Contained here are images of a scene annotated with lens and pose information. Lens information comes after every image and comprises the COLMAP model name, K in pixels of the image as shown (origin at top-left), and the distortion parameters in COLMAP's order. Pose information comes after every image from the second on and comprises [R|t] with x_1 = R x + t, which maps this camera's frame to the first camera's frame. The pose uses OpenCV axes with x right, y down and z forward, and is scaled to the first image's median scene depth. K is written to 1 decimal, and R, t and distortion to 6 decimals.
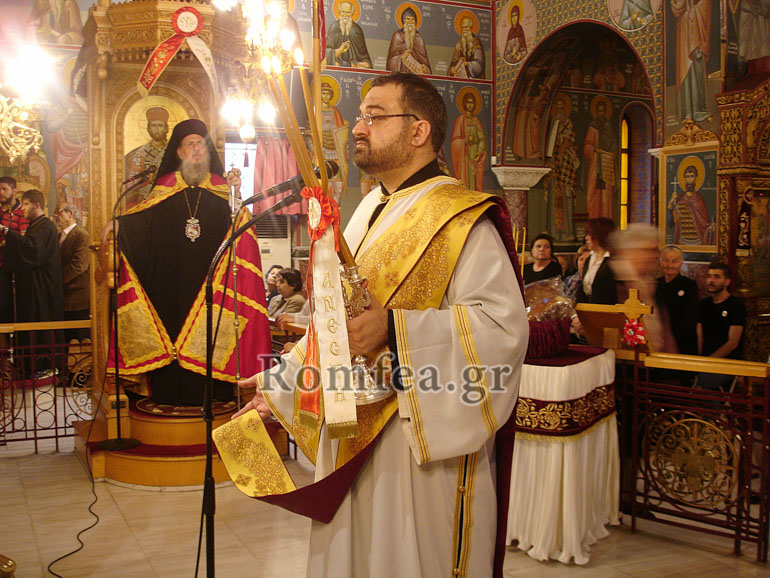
lens RADIAL K [[886.8, 0, 384.6], [0, 886.8, 290.3], [0, 0, 1]] dist [-0.103569, 0.000000]
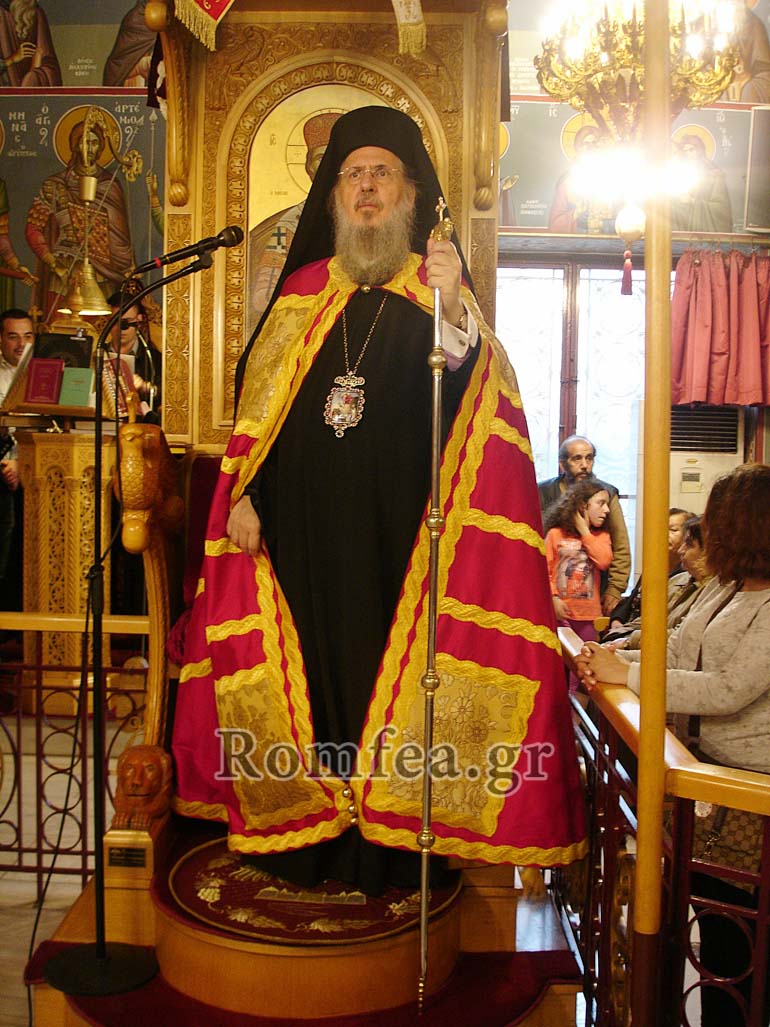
lens RADIAL K [[1182.7, 0, 382.1], [0, 1182.7, 517.4], [0, 0, 1]] dist [-0.103569, 0.000000]
pose [[0.892773, 0.049391, -0.447791, 0.011923], [-0.053885, 0.998543, 0.002705, -0.016247], [0.447273, 0.021715, 0.894134, 0.385340]]
